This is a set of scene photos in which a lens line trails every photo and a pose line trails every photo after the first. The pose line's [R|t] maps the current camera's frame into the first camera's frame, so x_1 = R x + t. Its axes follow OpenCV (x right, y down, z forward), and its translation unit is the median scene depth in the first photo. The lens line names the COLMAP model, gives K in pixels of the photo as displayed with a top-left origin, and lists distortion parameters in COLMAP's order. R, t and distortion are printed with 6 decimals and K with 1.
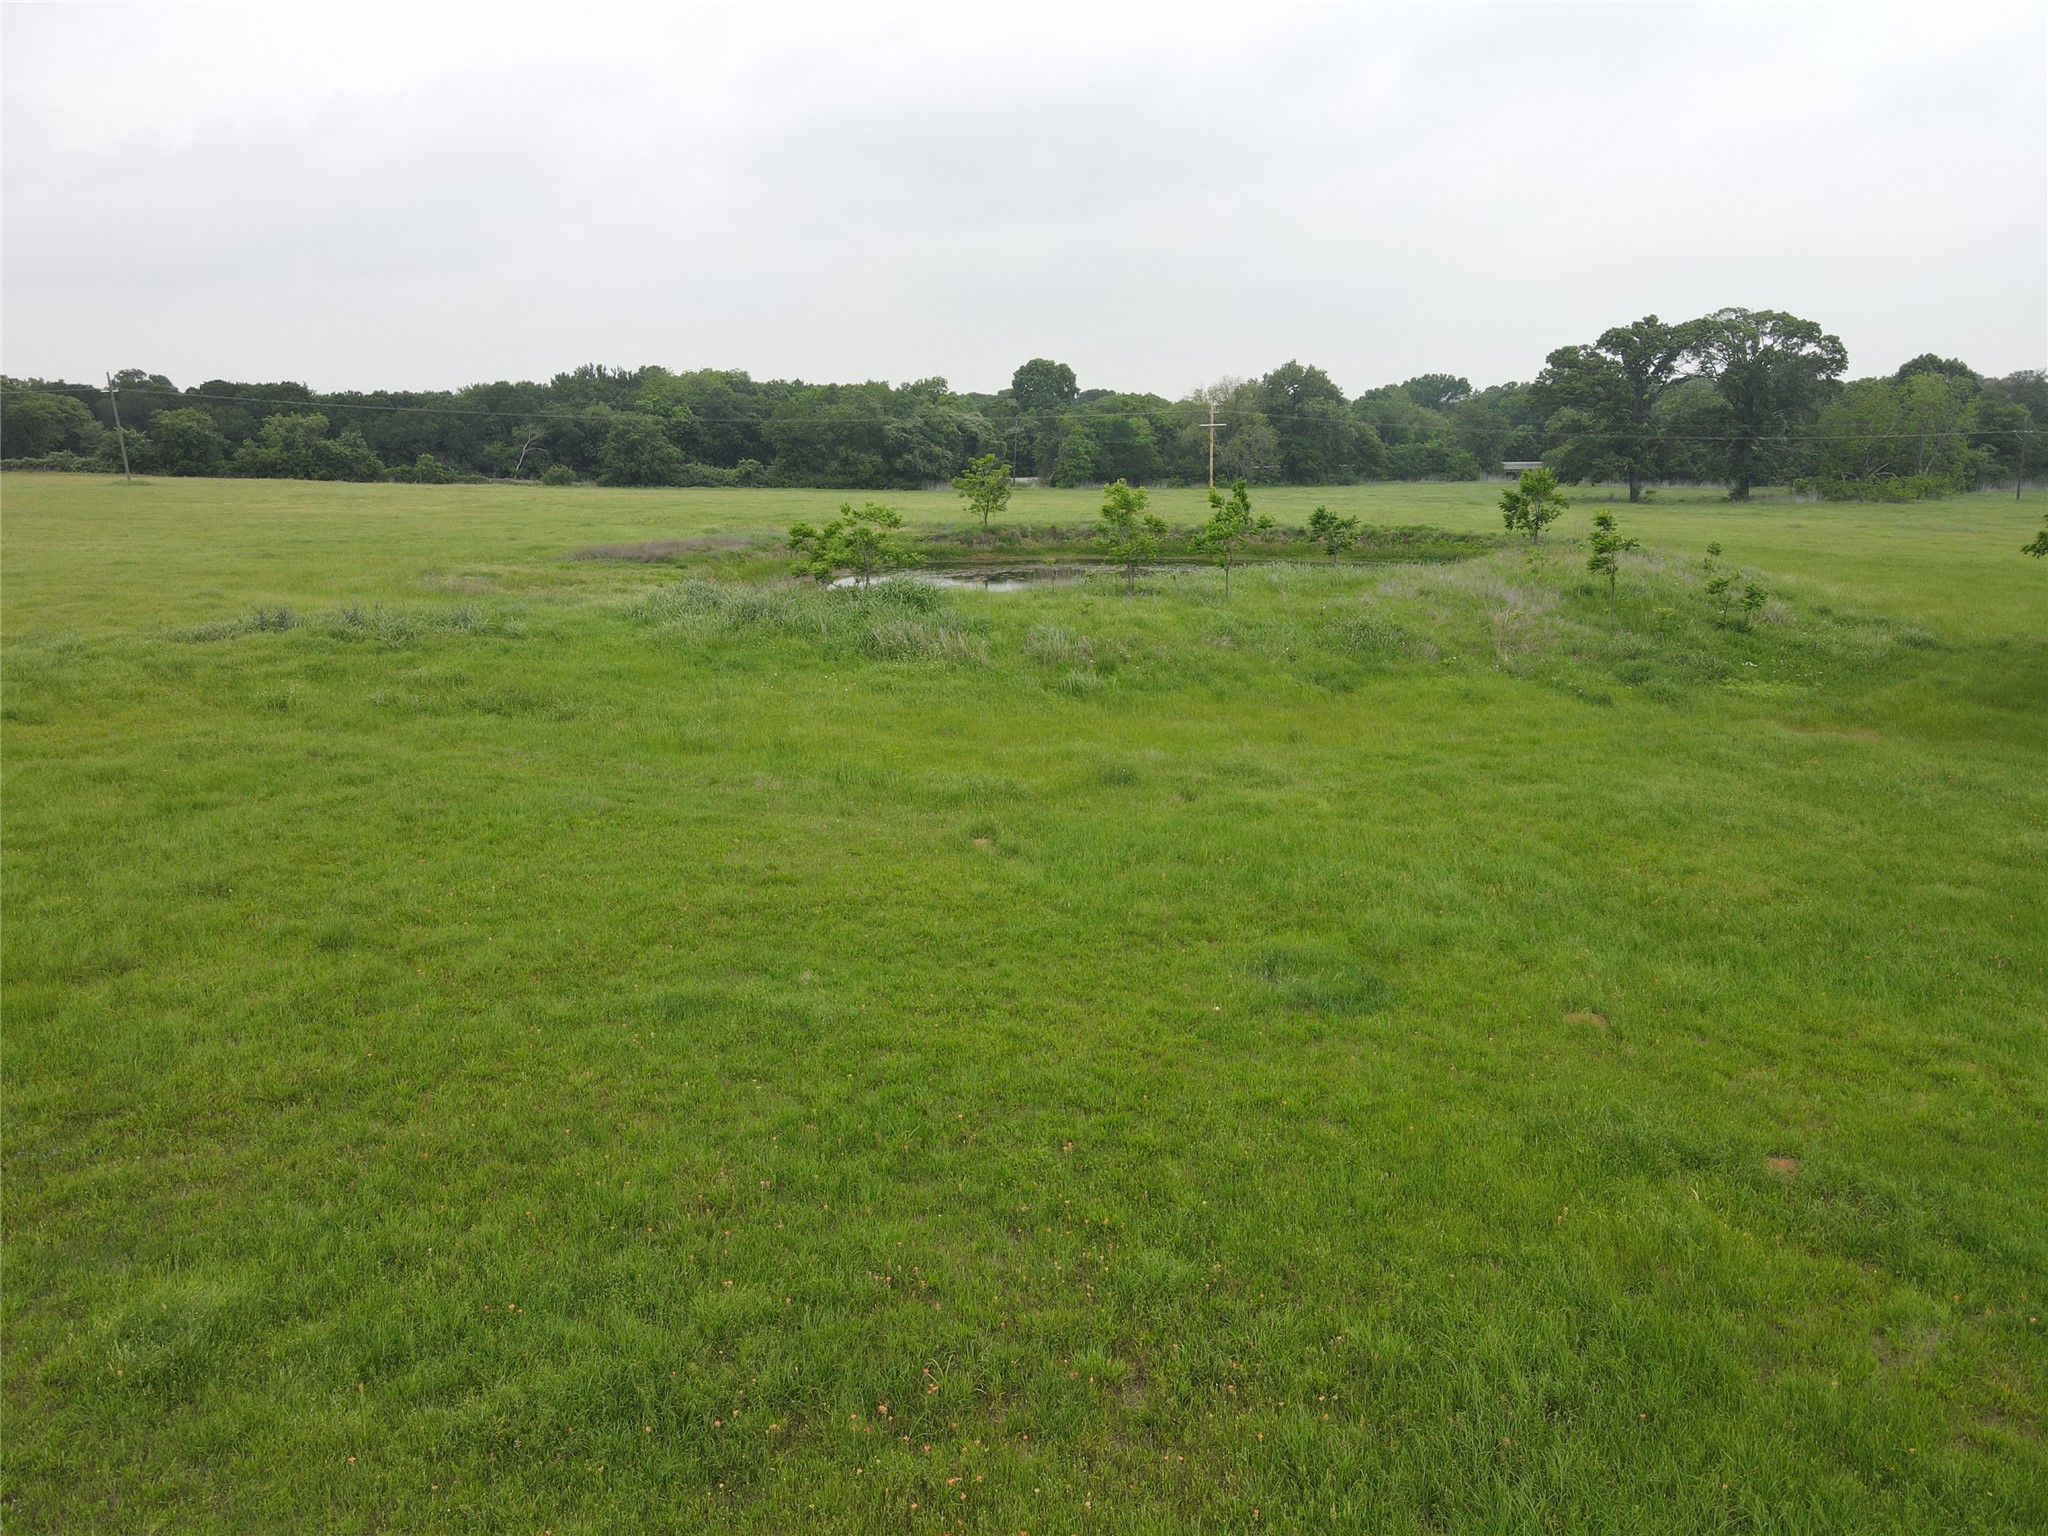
lens RADIAL K [[1512.2, 0, 1008.4], [0, 1512.2, 774.4], [0, 0, 1]] dist [0.000947, 0.021729]
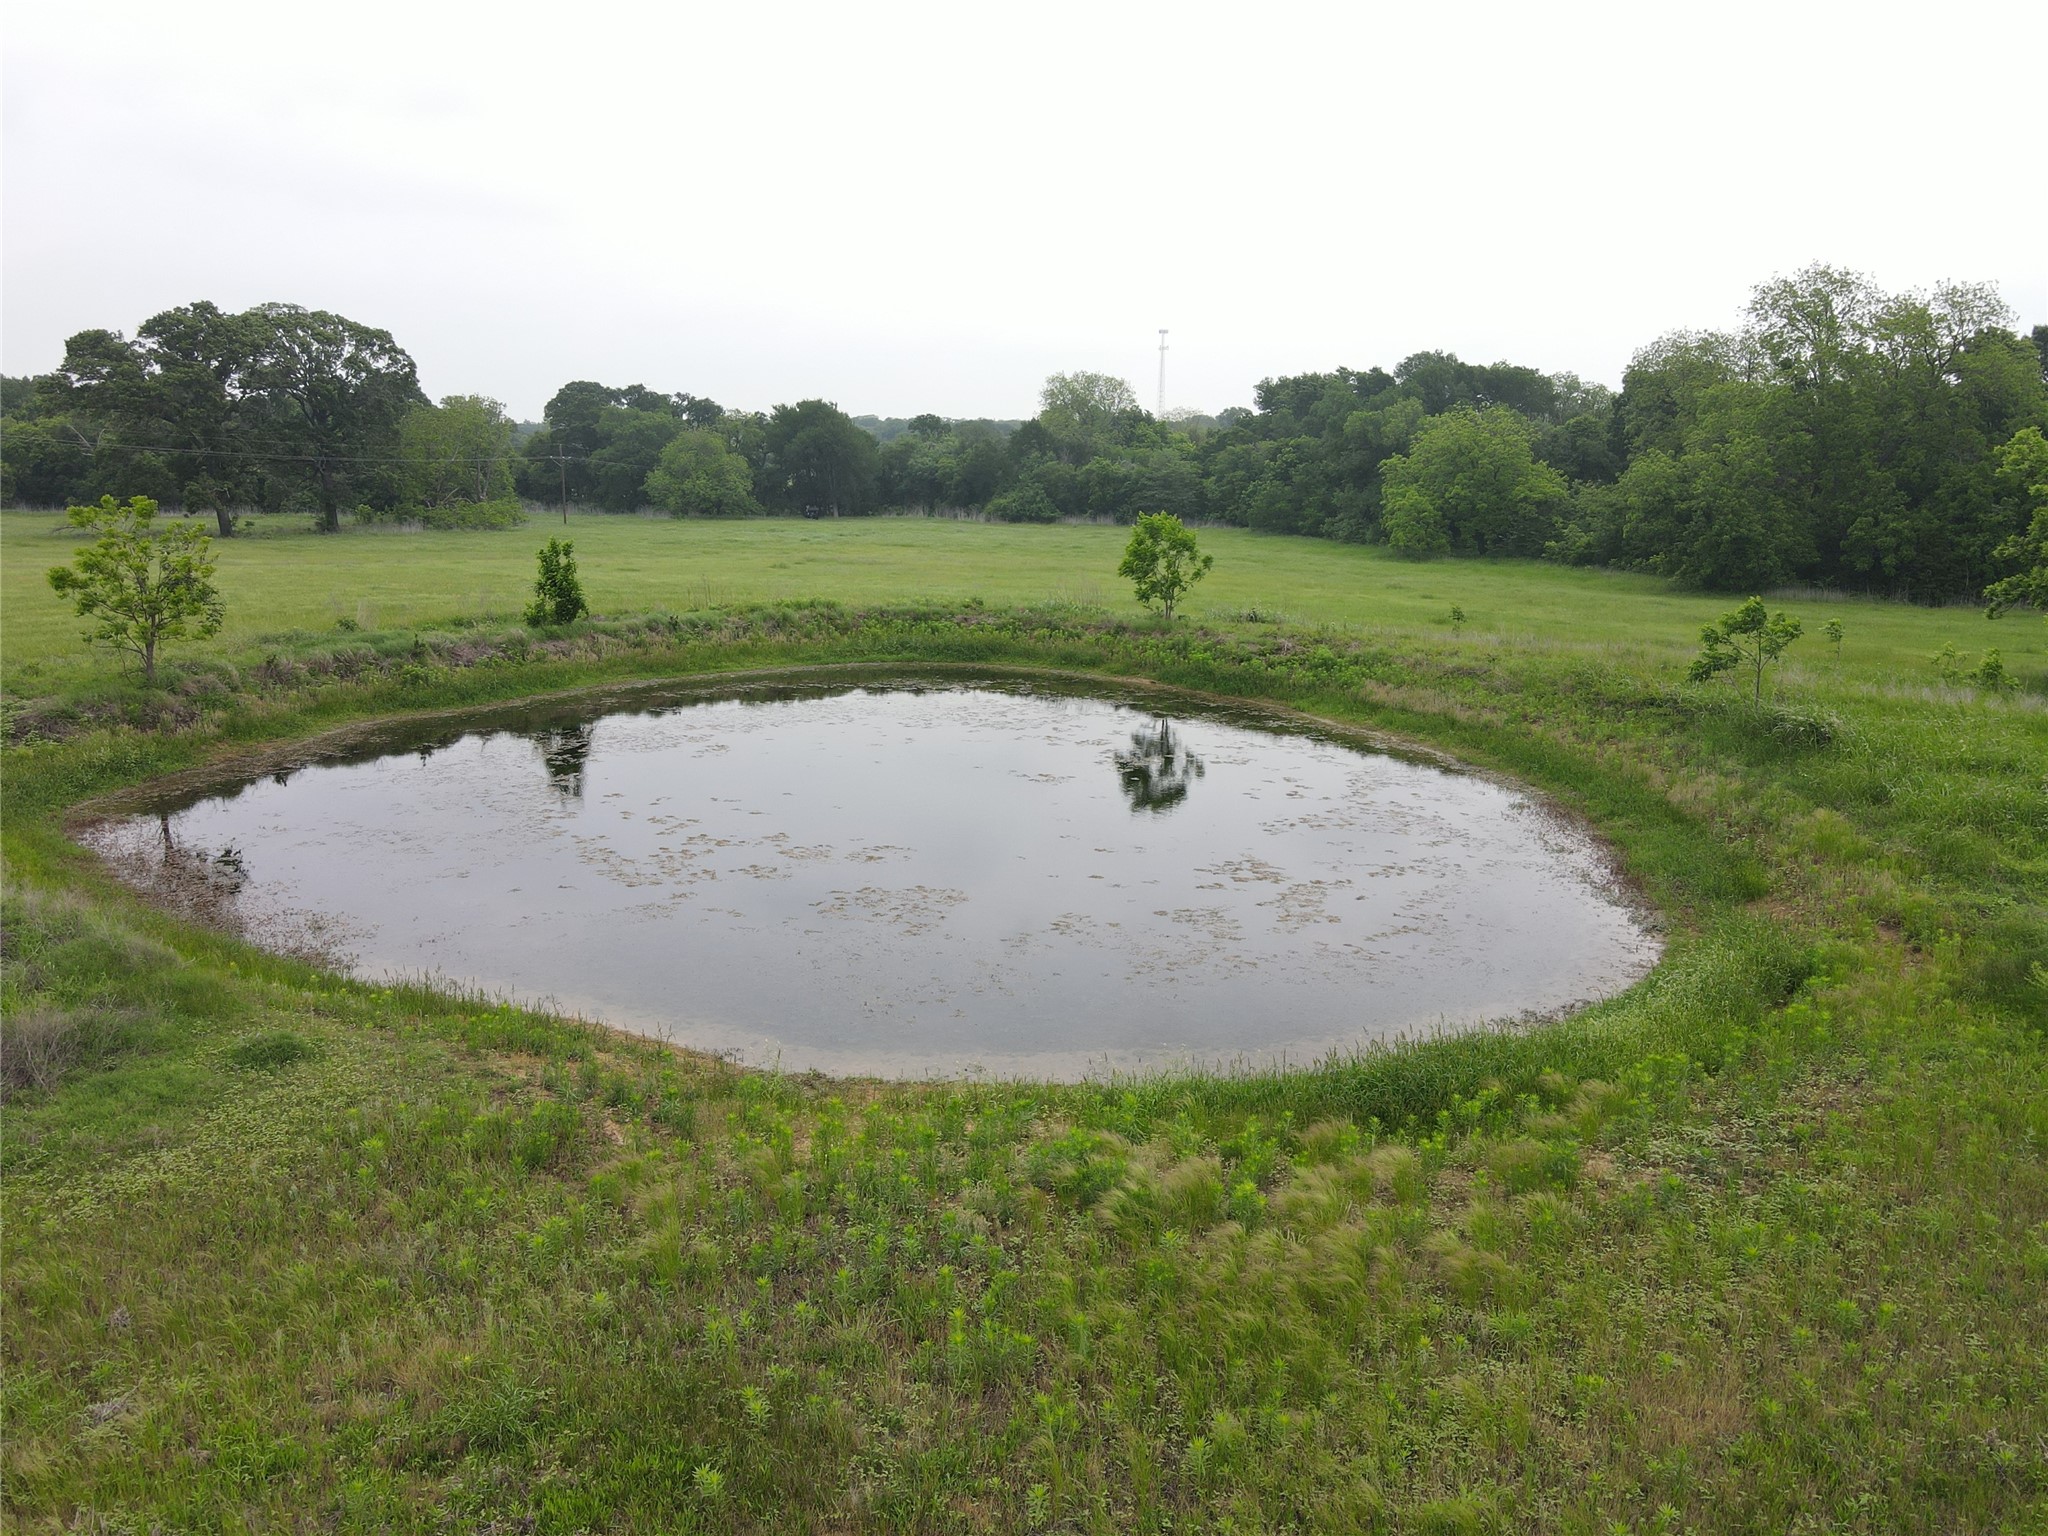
lens RADIAL K [[1512.2, 0, 1023.1], [0, 1512.2, 750.6], [0, 0, 1]] dist [0.000947, 0.021729]
pose [[0.442047, -0.155884, 0.883343, -0.118357], [0.180308, 0.980125, 0.082732, -0.060779], [-0.878683, 0.122703, 0.461368, 0.282072]]
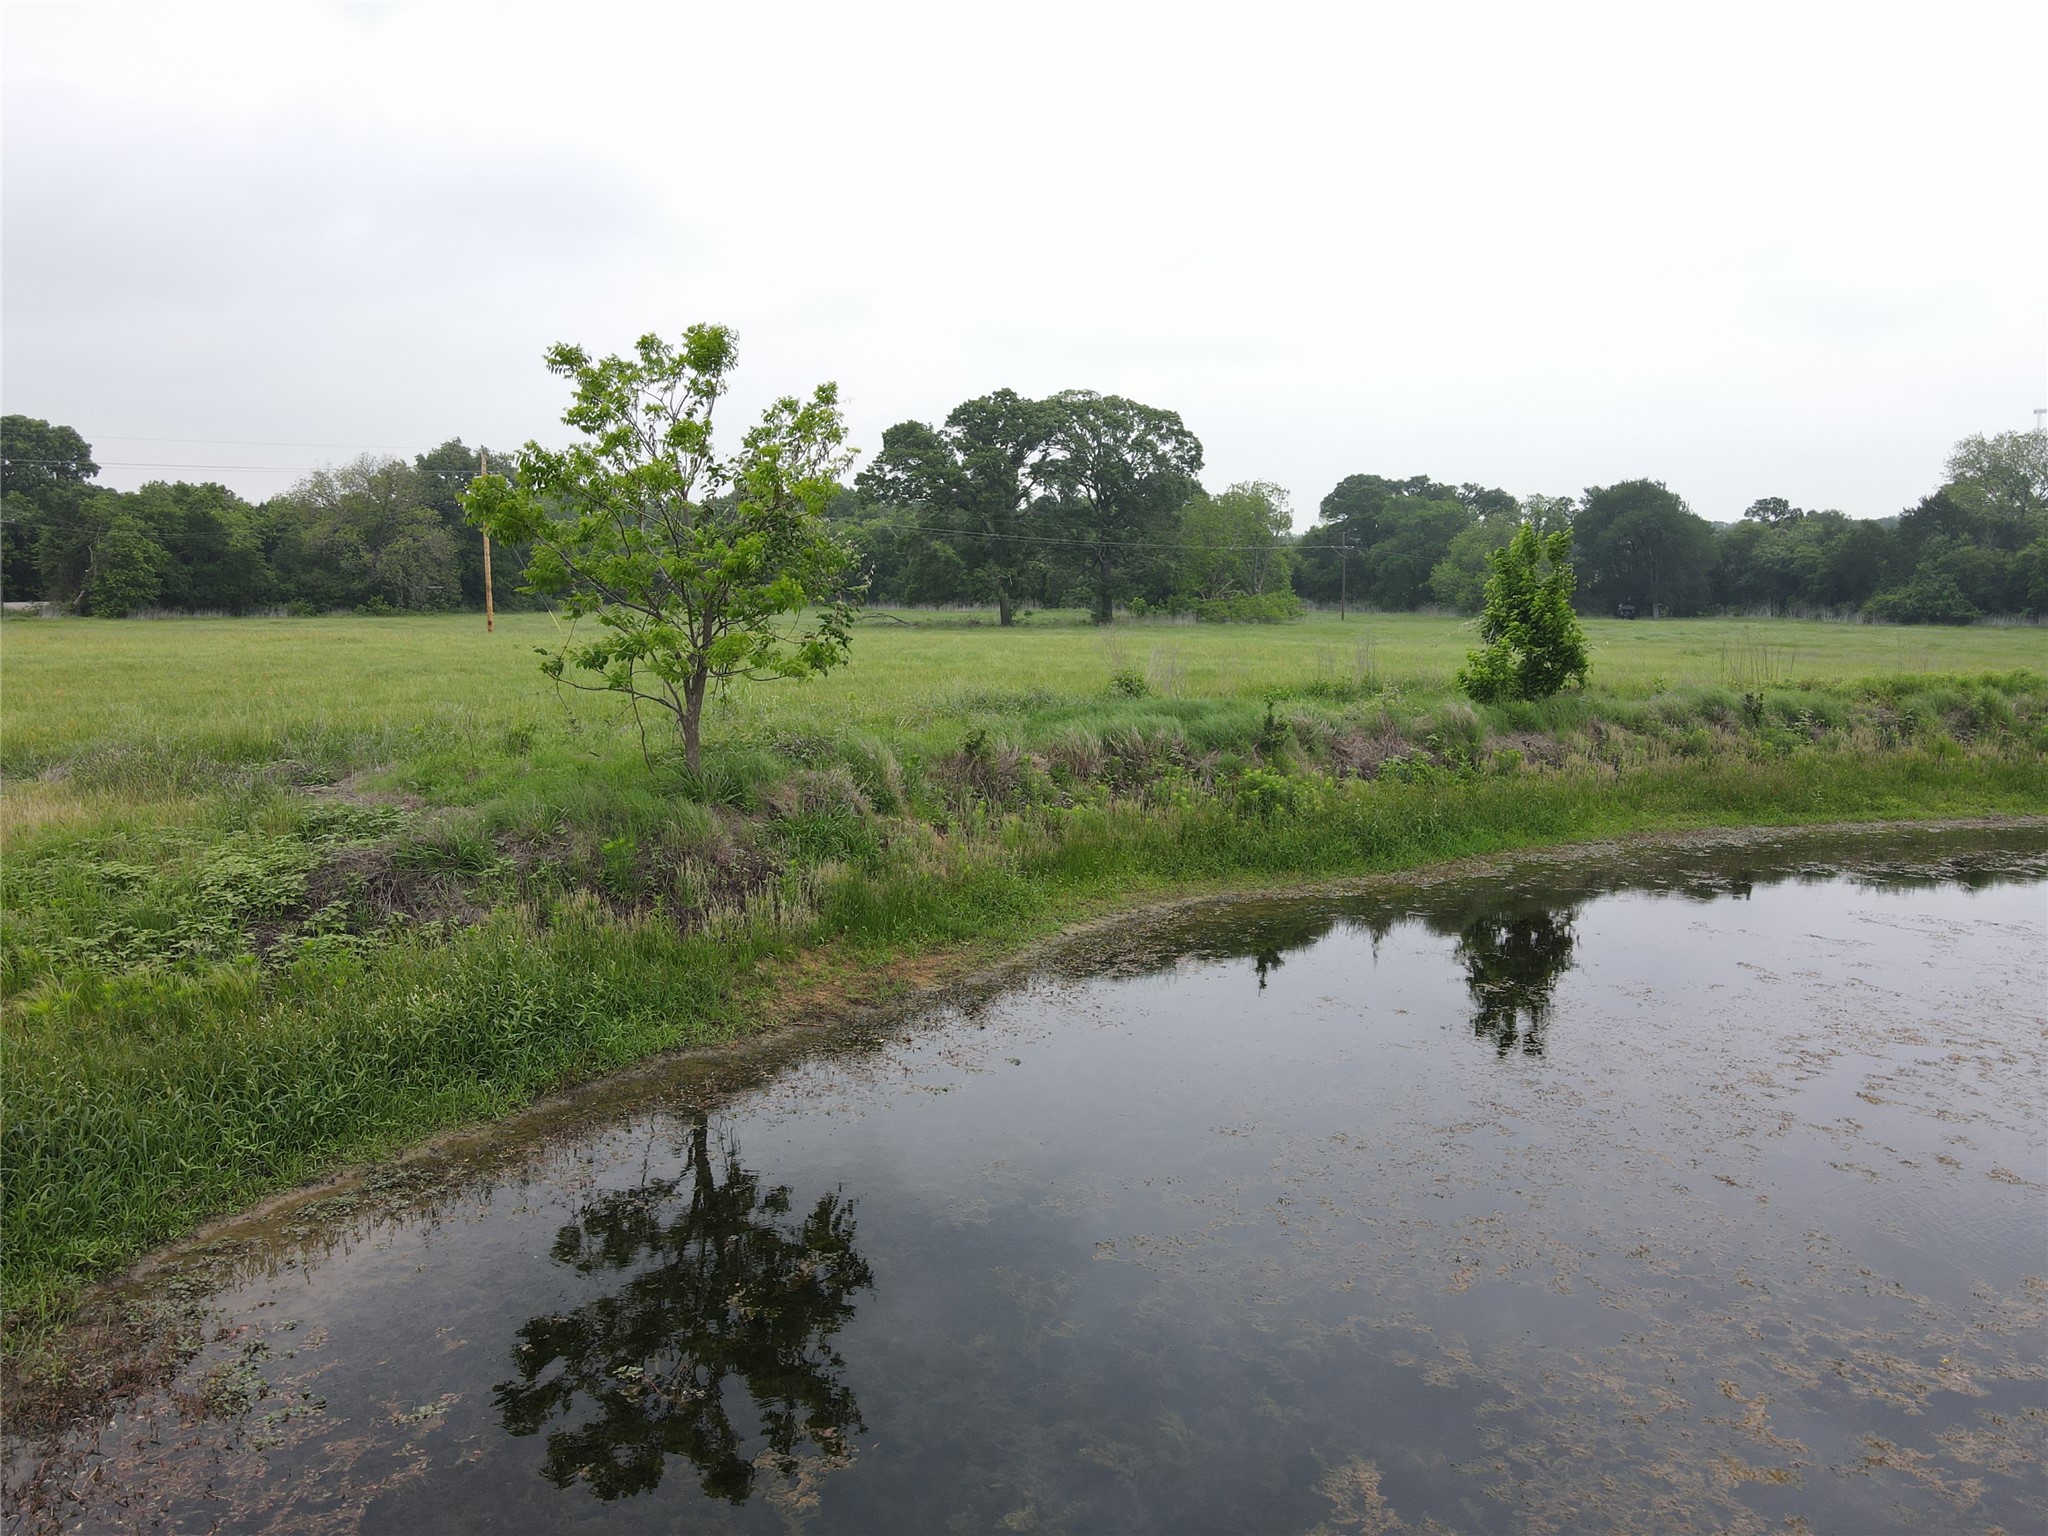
lens RADIAL K [[1512.2, 0, 1014.0], [0, 1512.2, 763.4], [0, 0, 1]] dist [0.000947, 0.021729]
pose [[0.808515, -0.064037, 0.584981, -0.034394], [0.119906, 0.991135, -0.057226, -0.067251], [-0.576130, 0.116411, 0.809026, 0.386527]]
